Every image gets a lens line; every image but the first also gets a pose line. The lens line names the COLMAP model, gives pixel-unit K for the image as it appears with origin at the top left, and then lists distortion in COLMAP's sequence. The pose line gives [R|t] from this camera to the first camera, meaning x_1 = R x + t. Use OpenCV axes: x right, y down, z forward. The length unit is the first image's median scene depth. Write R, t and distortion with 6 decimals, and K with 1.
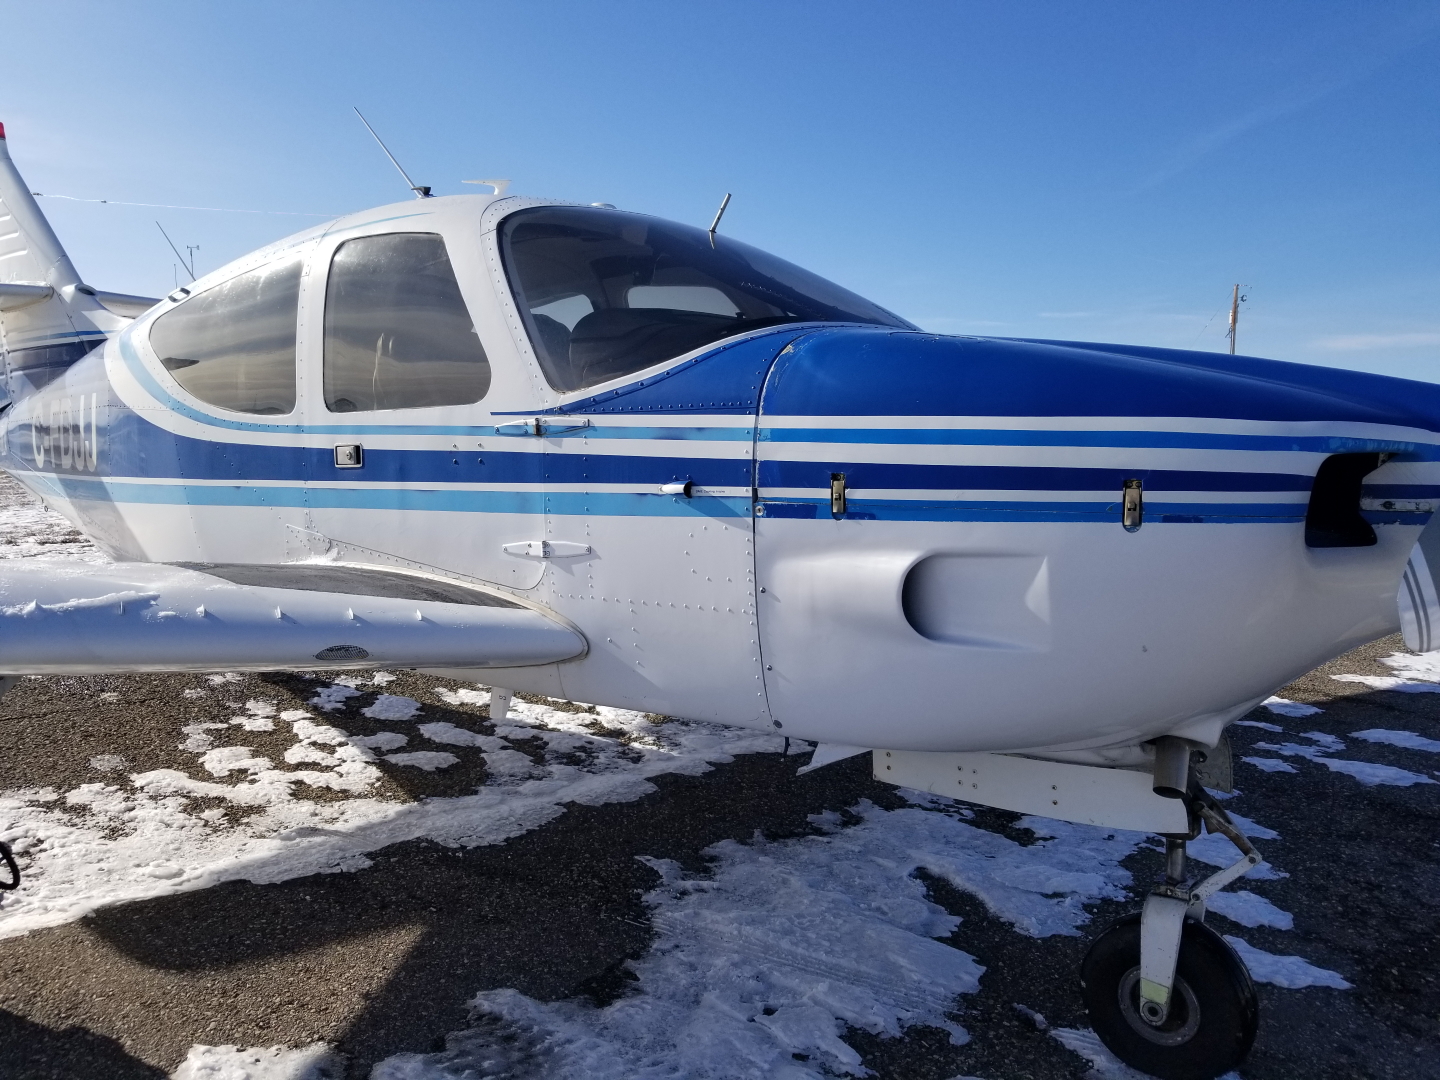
lens RADIAL K [[1134.0, 0, 698.6], [0, 1134.0, 533.8], [0, 0, 1]] dist [0.099099, -0.194871]
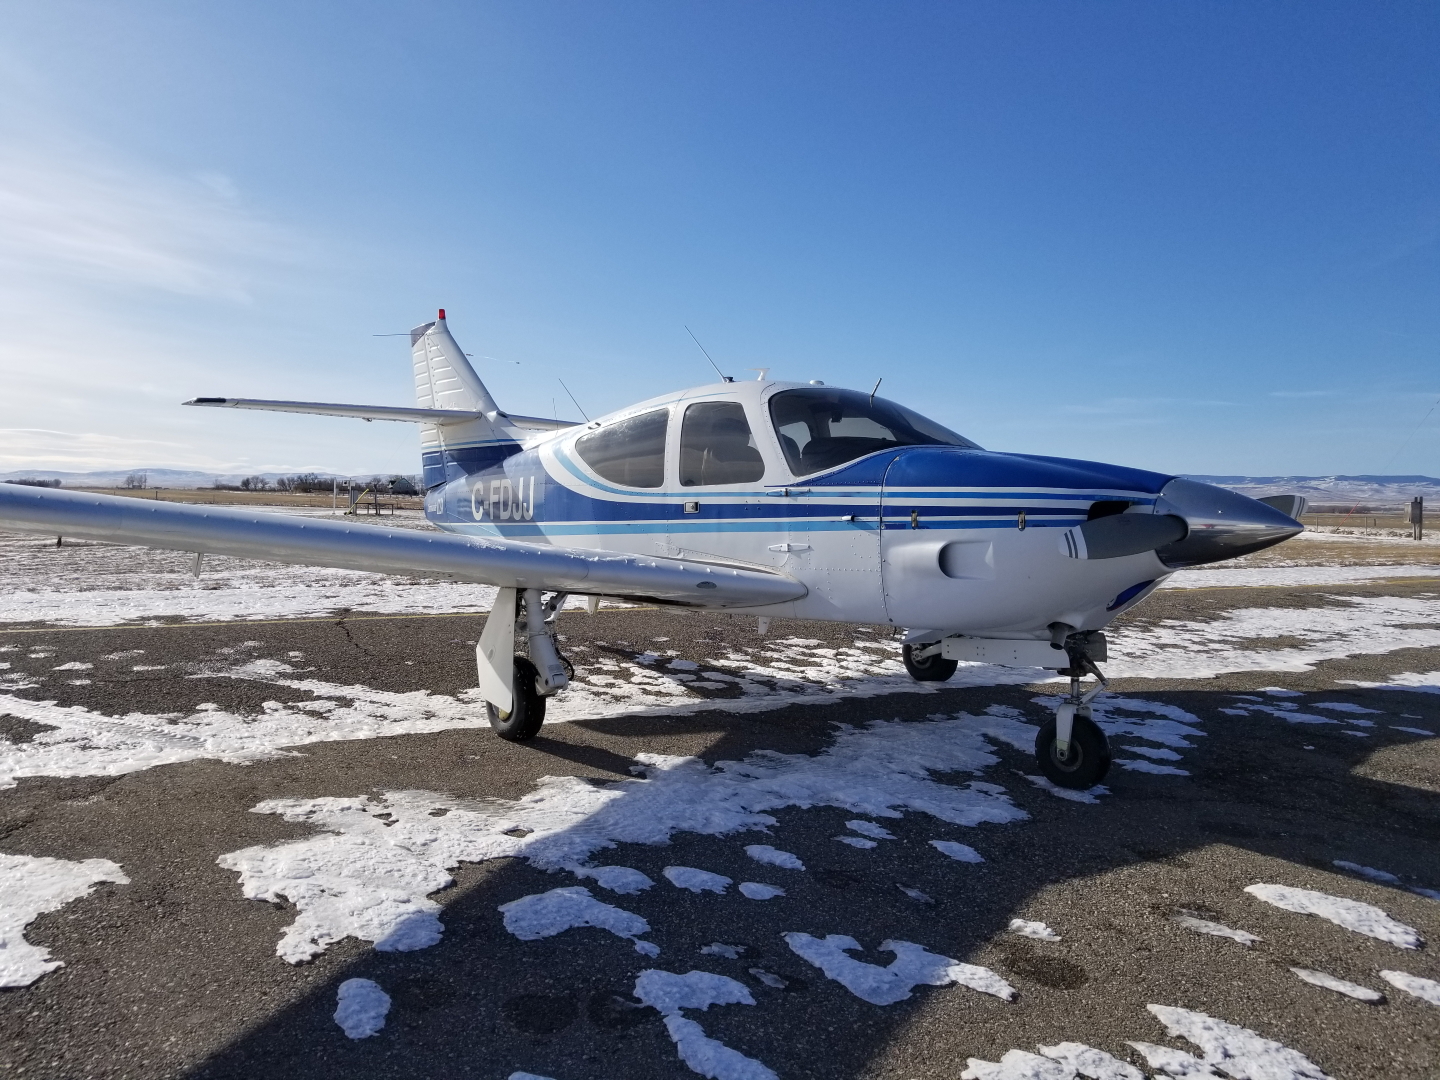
lens RADIAL K [[1134.0, 0, 698.6], [0, 1134.0, 533.8], [0, 0, 1]] dist [0.099099, -0.194871]
pose [[0.984589, 0.010515, -0.174570, 0.067060], [-0.022814, 0.997383, -0.068598, 0.124060], [0.173392, 0.071524, 0.982252, -1.041976]]
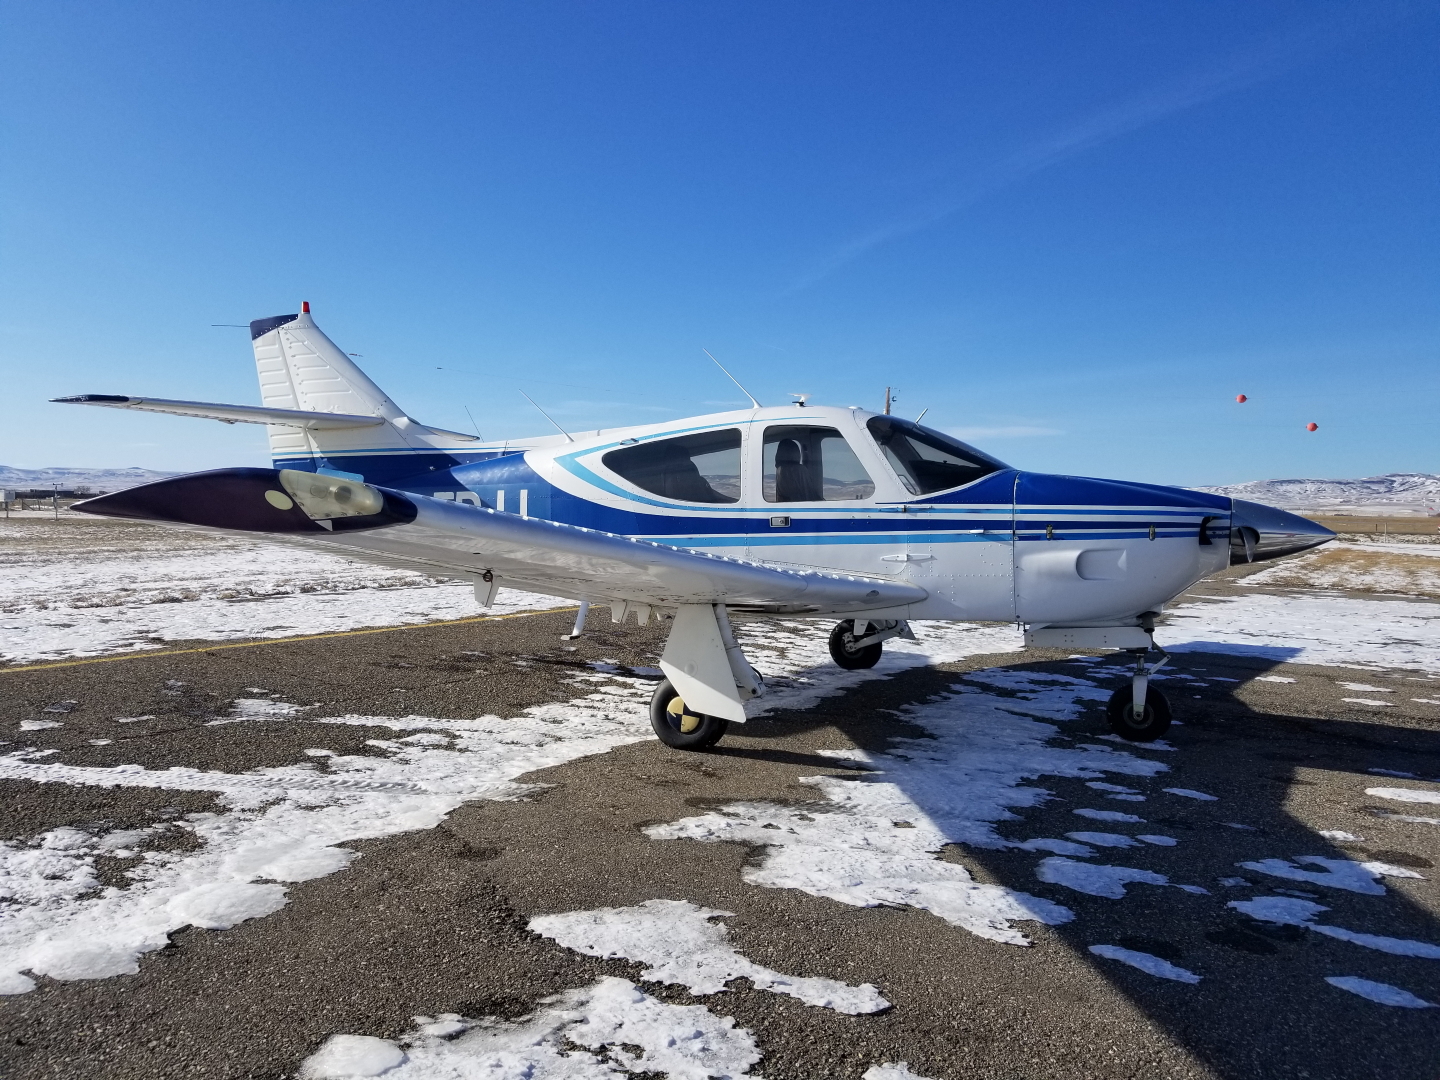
lens RADIAL K [[1134.0, 0, 698.6], [0, 1134.0, 533.8], [0, 0, 1]] dist [0.099099, -0.194871]
pose [[0.959101, -0.007334, 0.282970, -1.122614], [0.026484, 0.997604, -0.063909, 0.095913], [-0.281823, 0.068790, 0.956997, -1.111786]]
